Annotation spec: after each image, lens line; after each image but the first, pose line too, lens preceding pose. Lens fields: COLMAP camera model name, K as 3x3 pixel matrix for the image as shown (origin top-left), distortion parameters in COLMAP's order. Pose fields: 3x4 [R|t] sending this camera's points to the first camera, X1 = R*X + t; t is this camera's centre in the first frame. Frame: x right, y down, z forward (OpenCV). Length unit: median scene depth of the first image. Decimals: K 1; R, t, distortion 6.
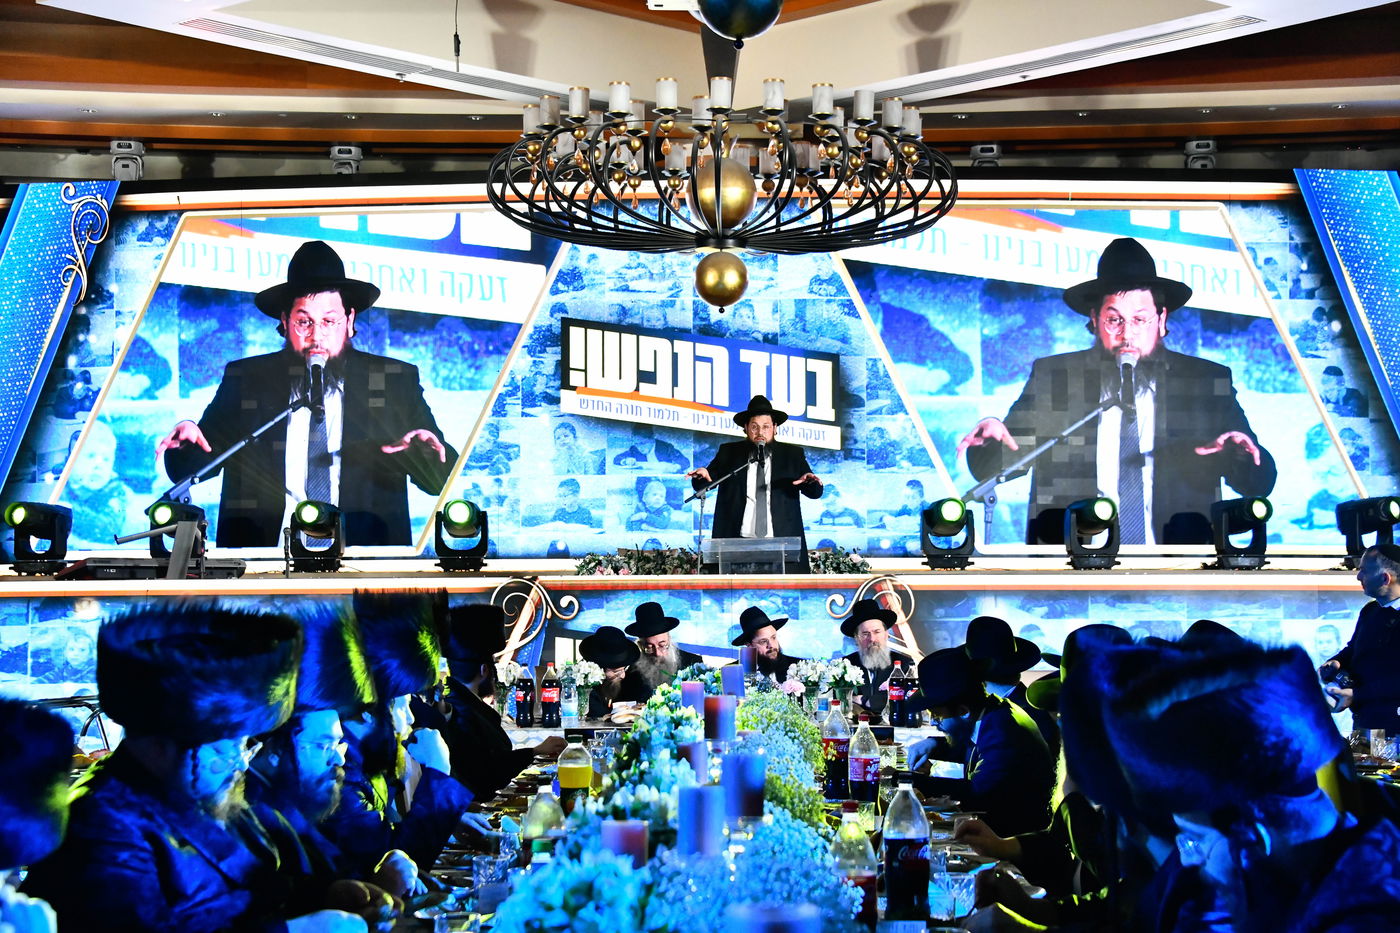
lens RADIAL K [[2459.4, 0, 703.5], [0, 2459.4, 502.3], [0, 0, 1]] dist [0.407880, 0.145294]
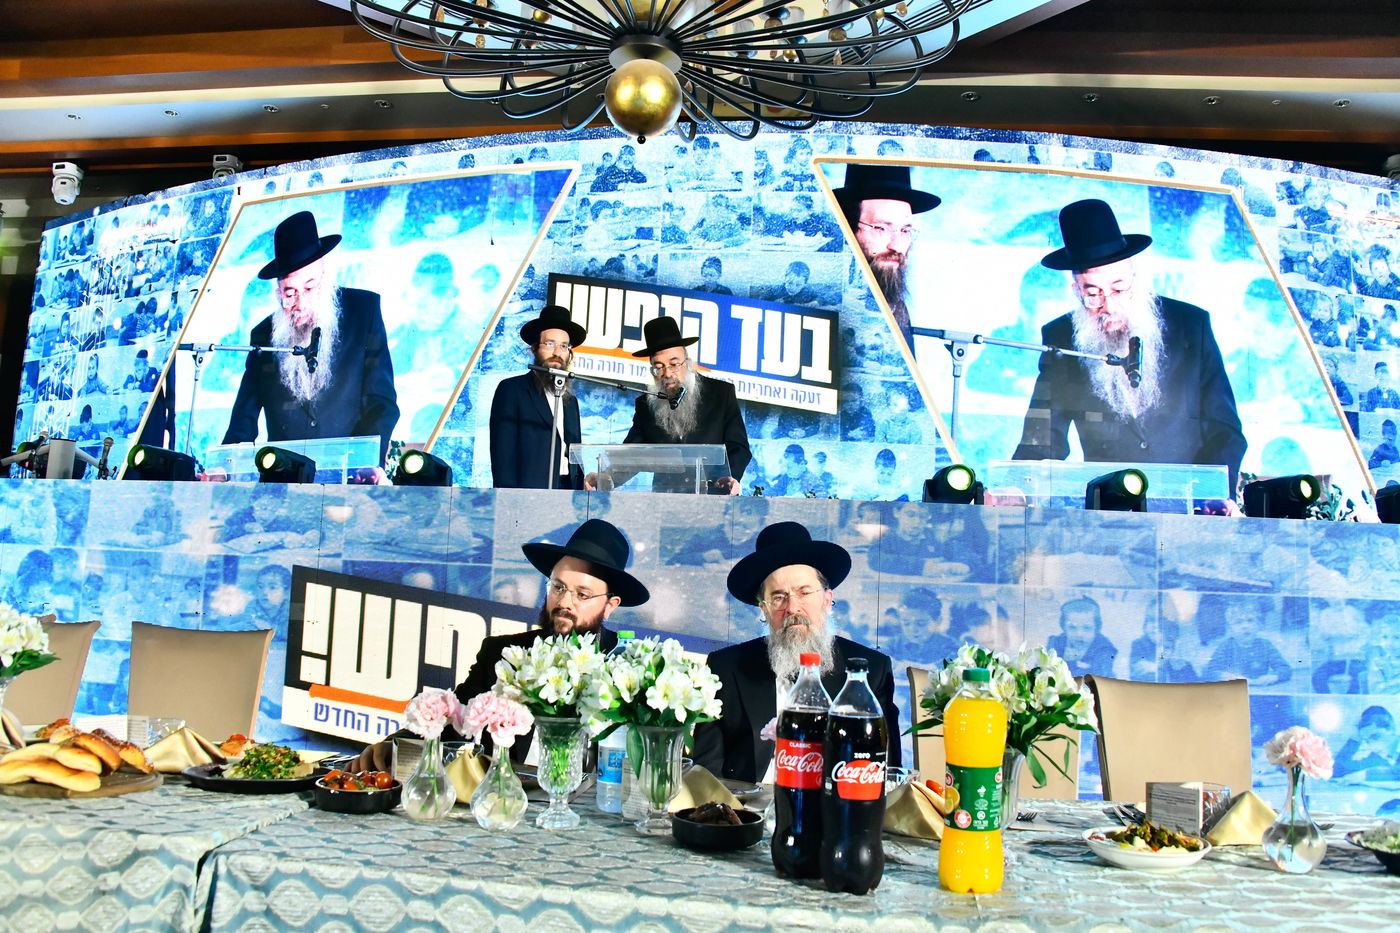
lens RADIAL K [[1106.5, 0, 699.3], [0, 1106.5, 485.8], [0, 0, 1]] dist [-0.145203, 0.066605]
pose [[0.992170, 0.033824, -0.120231, 0.055126], [-0.043029, 0.996269, -0.074808, 0.037424], [0.117252, 0.079395, 0.989923, 0.592883]]
